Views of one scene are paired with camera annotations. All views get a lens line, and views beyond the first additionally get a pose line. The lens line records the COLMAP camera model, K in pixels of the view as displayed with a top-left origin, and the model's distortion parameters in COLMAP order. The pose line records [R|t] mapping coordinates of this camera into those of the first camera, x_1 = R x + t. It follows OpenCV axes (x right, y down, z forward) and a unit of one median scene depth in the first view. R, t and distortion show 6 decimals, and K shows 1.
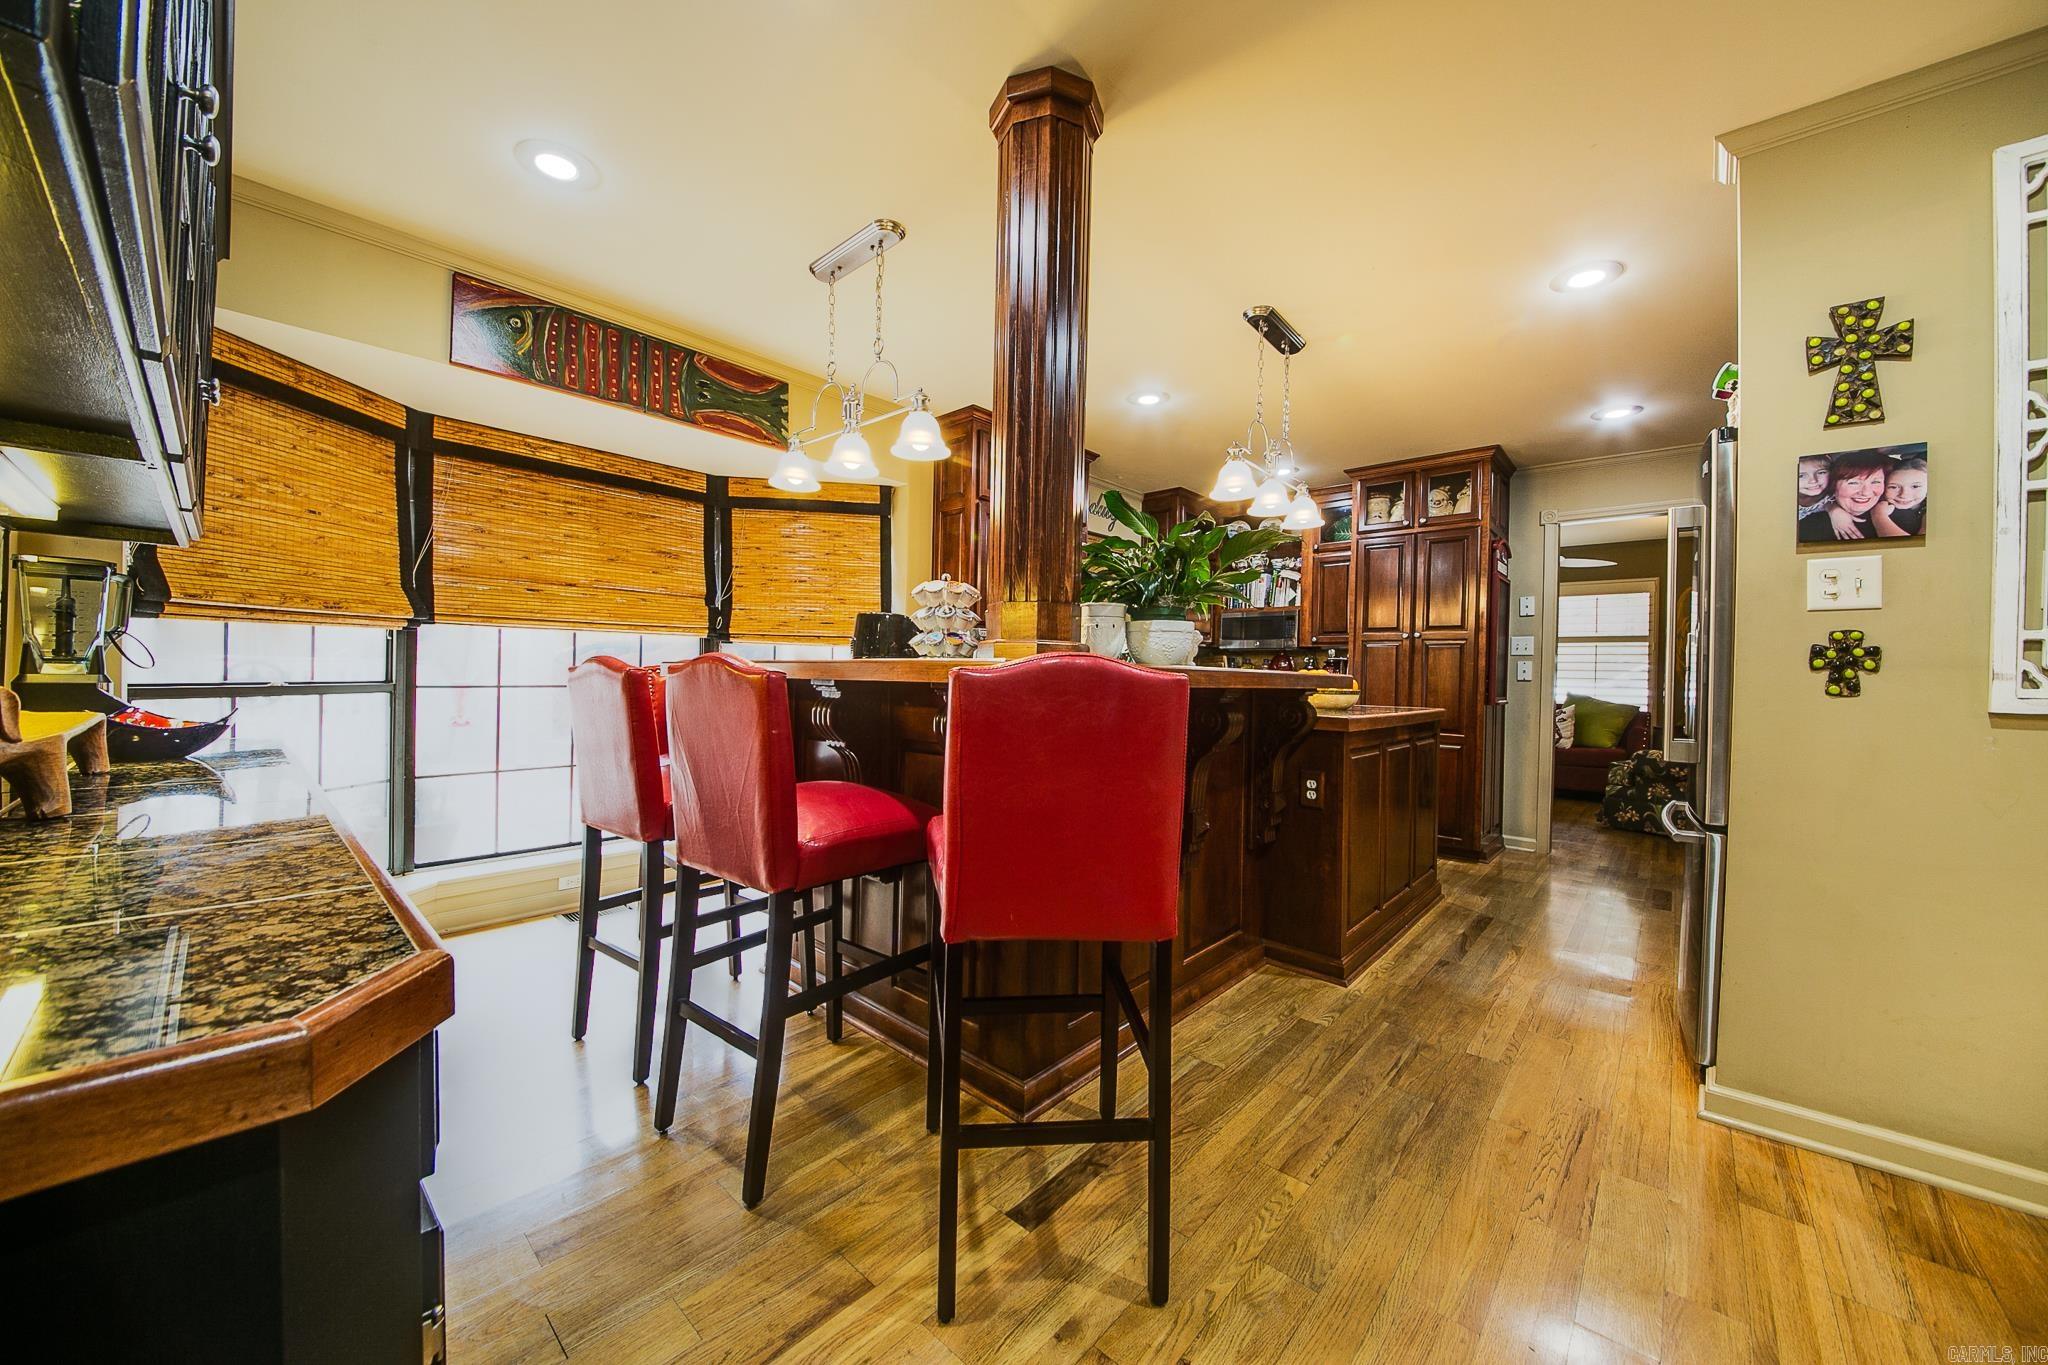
lens RADIAL K [[731.5, 0, 1010.4], [0, 731.5, 675.6], [0, 0, 1]] dist [0.000580, -0.012472]
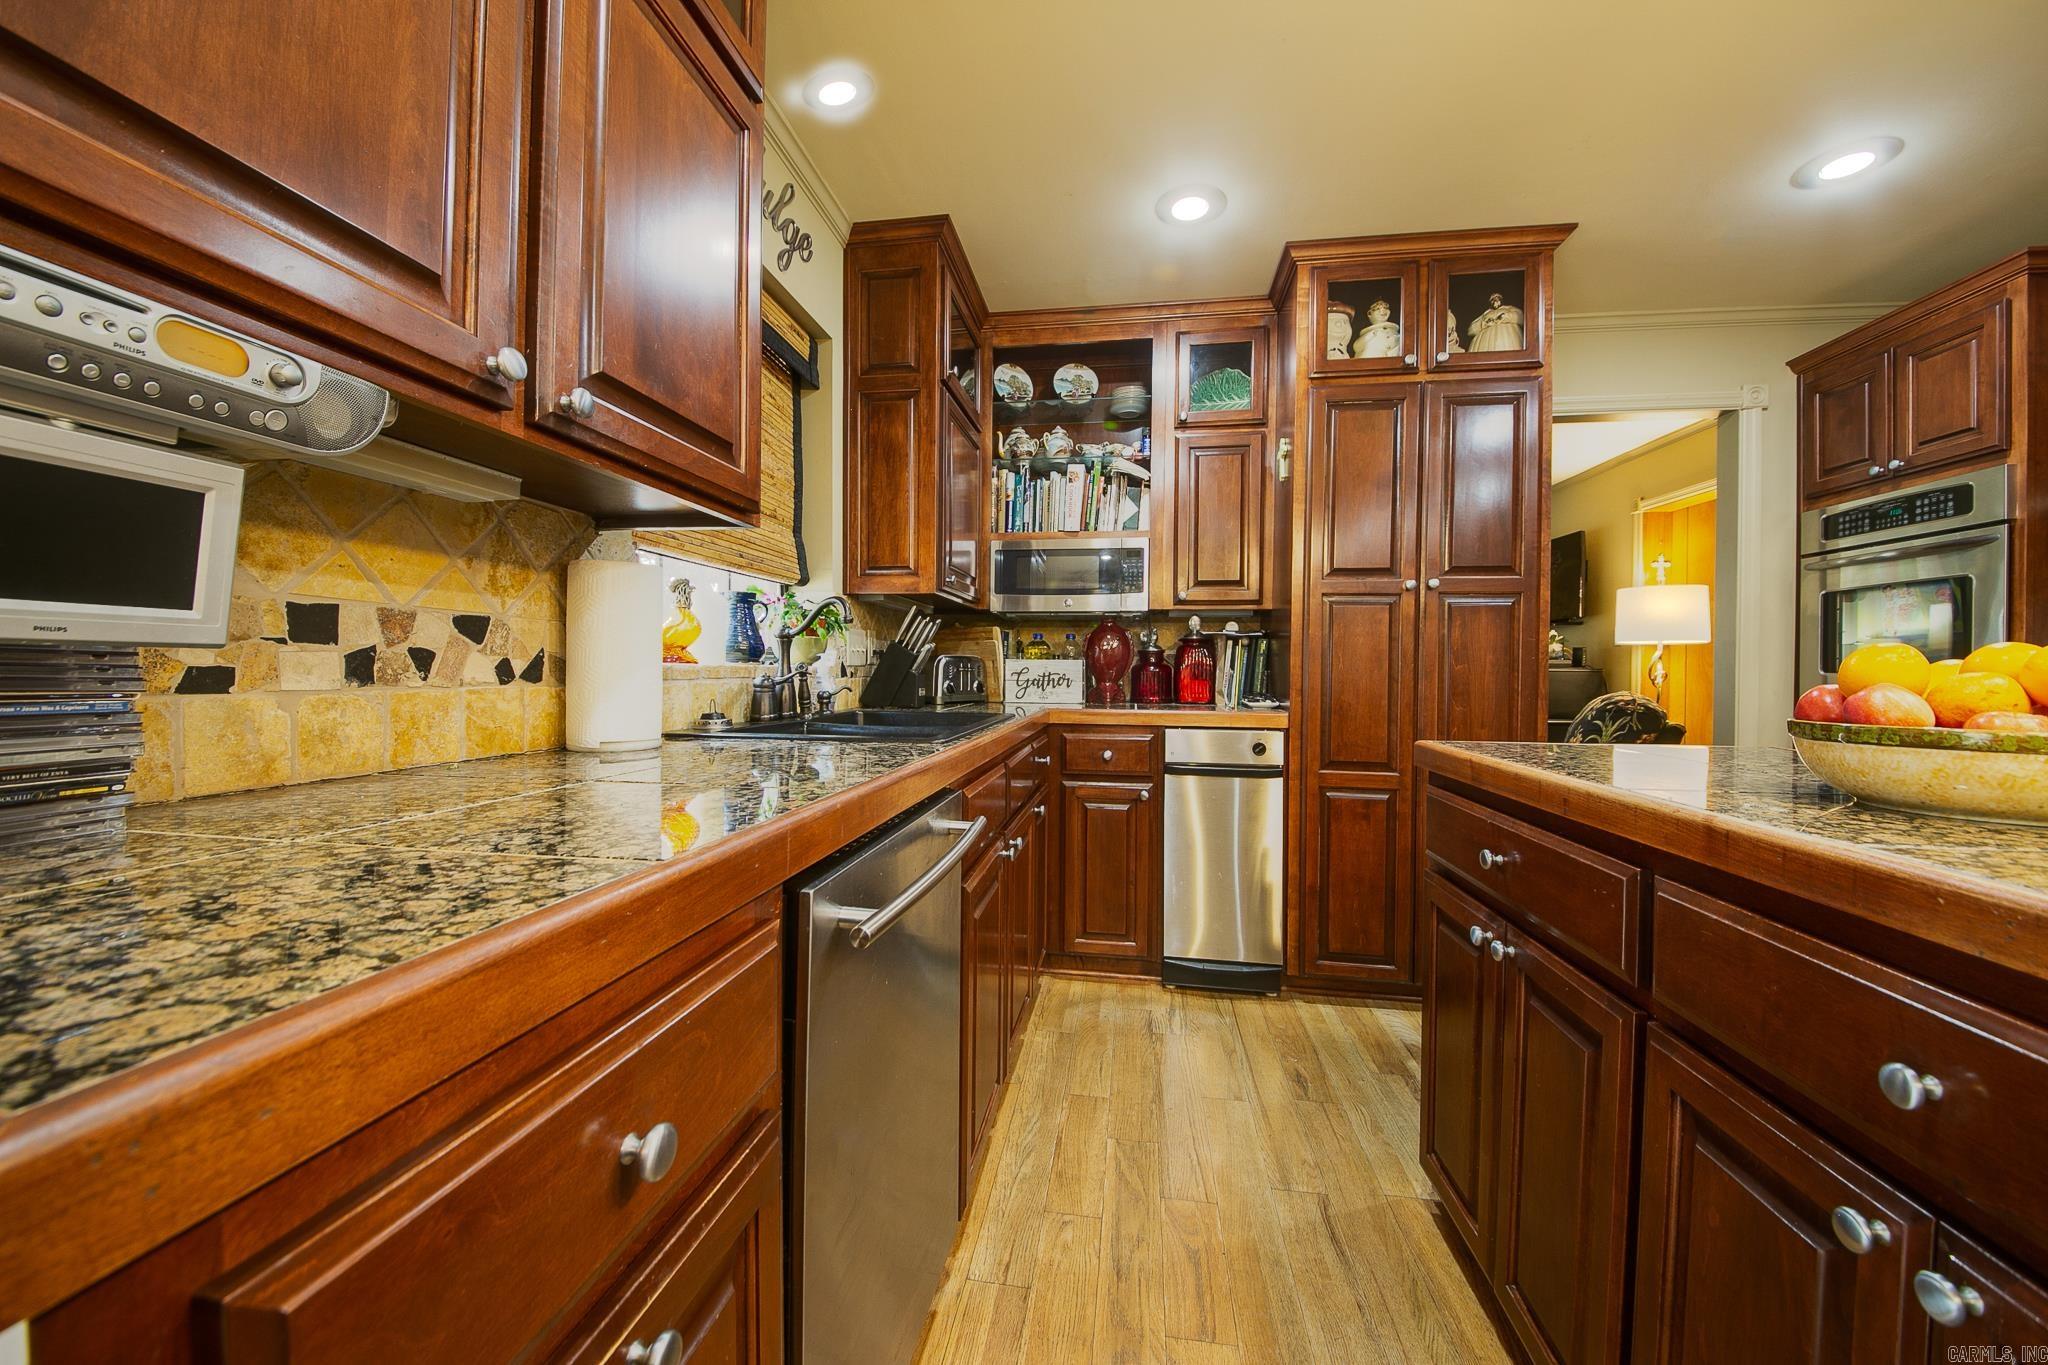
lens RADIAL K [[739.4, 0, 1018.0], [0, 739.4, 682.1], [0, 0, 1]] dist [0.000796, -0.009290]
pose [[0.835093, -0.023222, 0.549618, 0.051135], [0.011341, 0.999623, 0.025004, -0.003313], [-0.549991, -0.014647, 0.835042, 1.143390]]
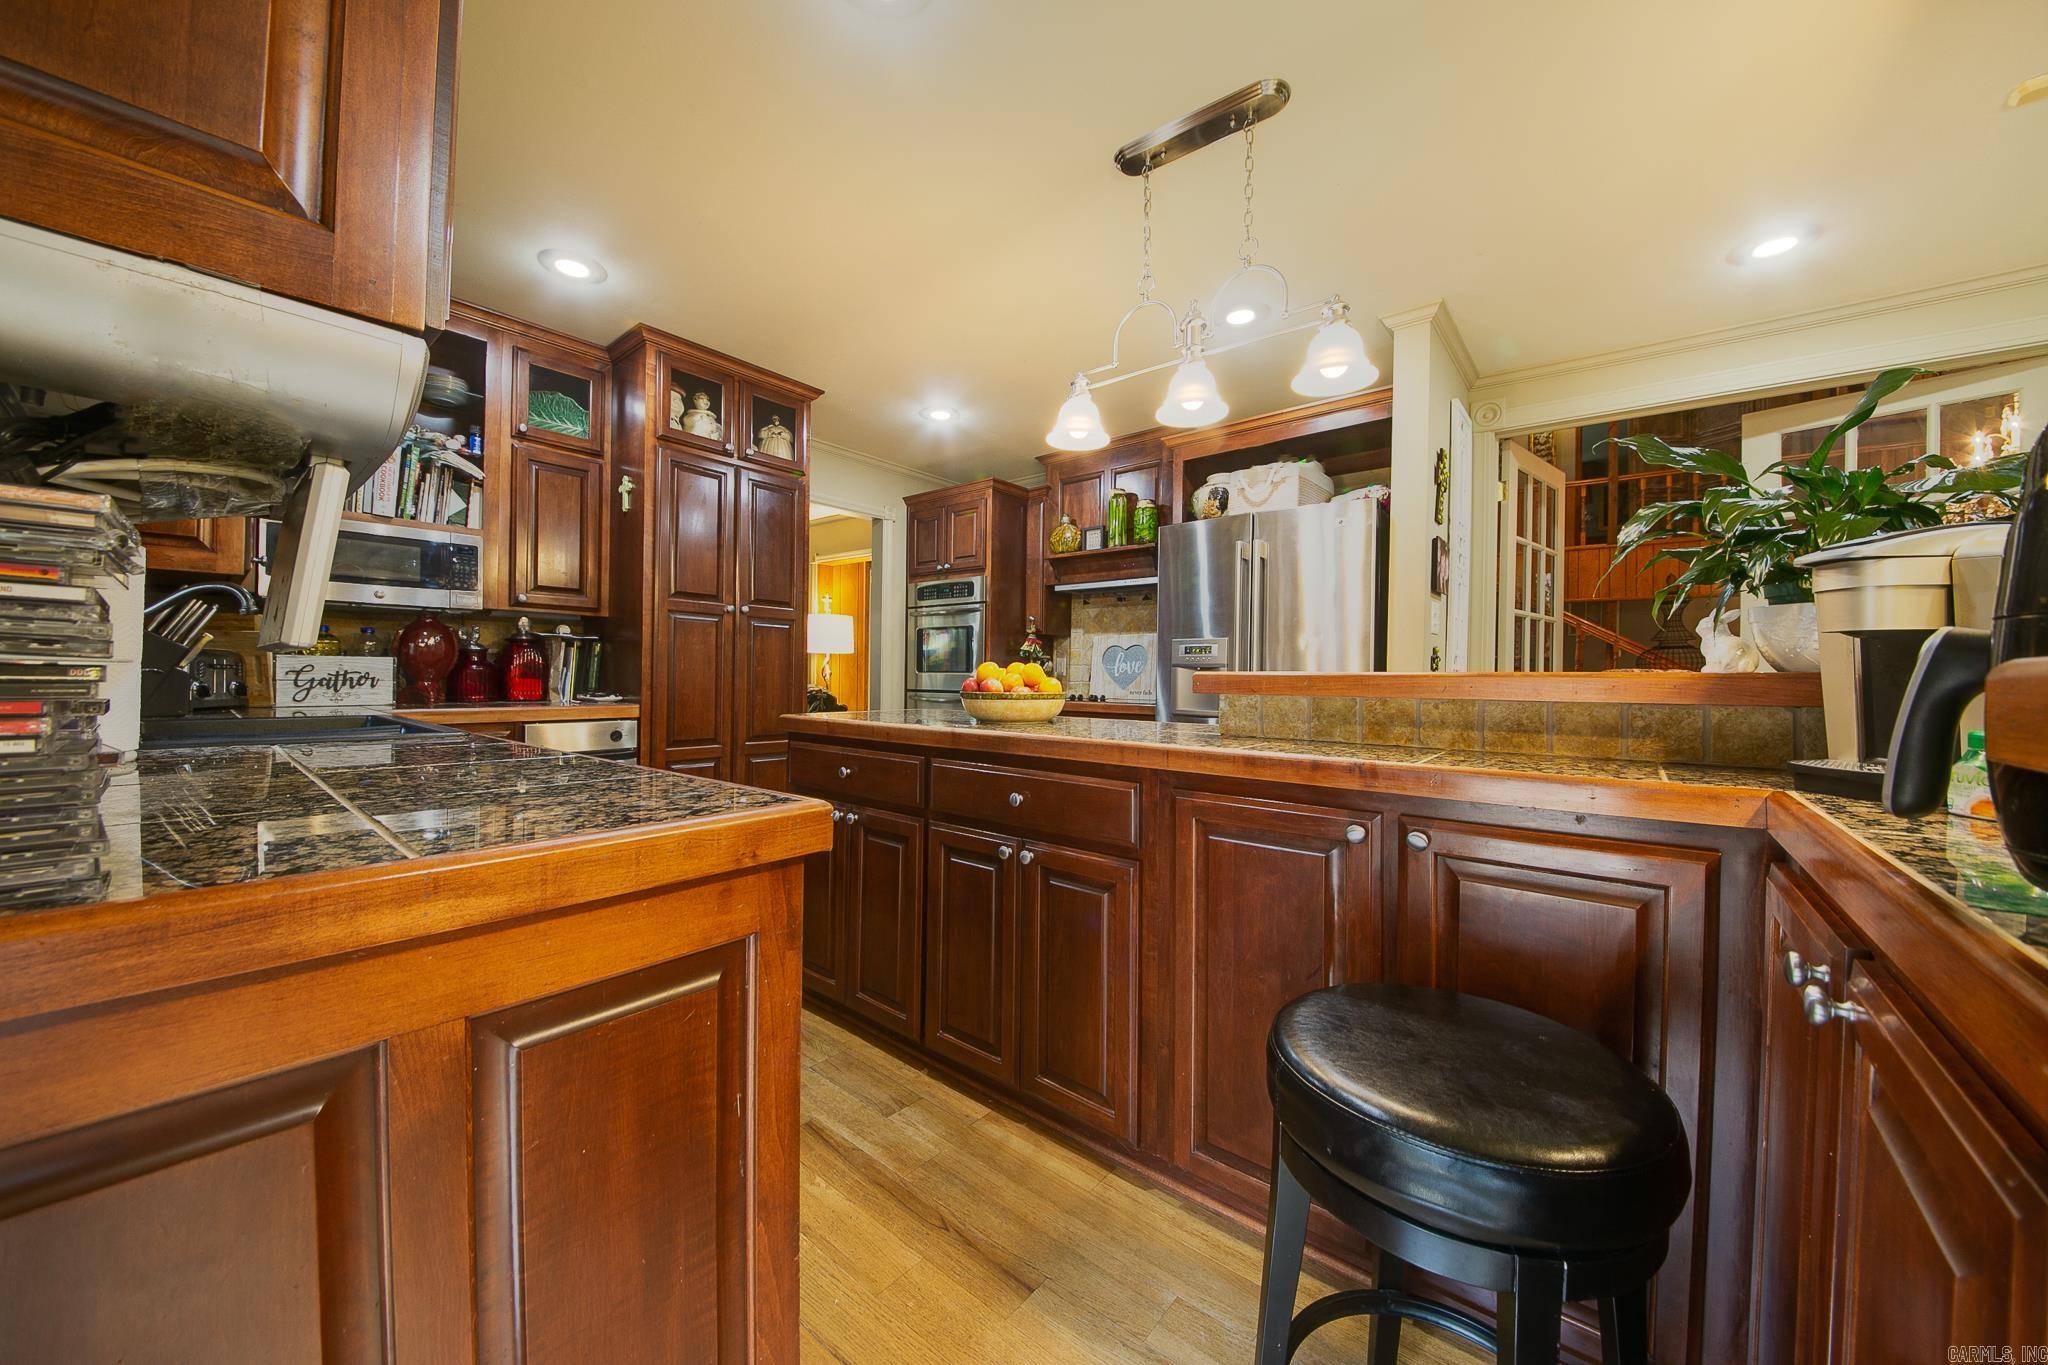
lens RADIAL K [[708.2, 0, 1024.0], [0, 708.2, 682.5], [0, 0, 1]] dist [-0.000133, -0.000023]
pose [[-0.052900, -0.030692, 0.998128, -0.248435], [-0.008825, 0.999503, 0.030266, -0.009252], [-0.998561, -0.007207, -0.053145, 1.194041]]
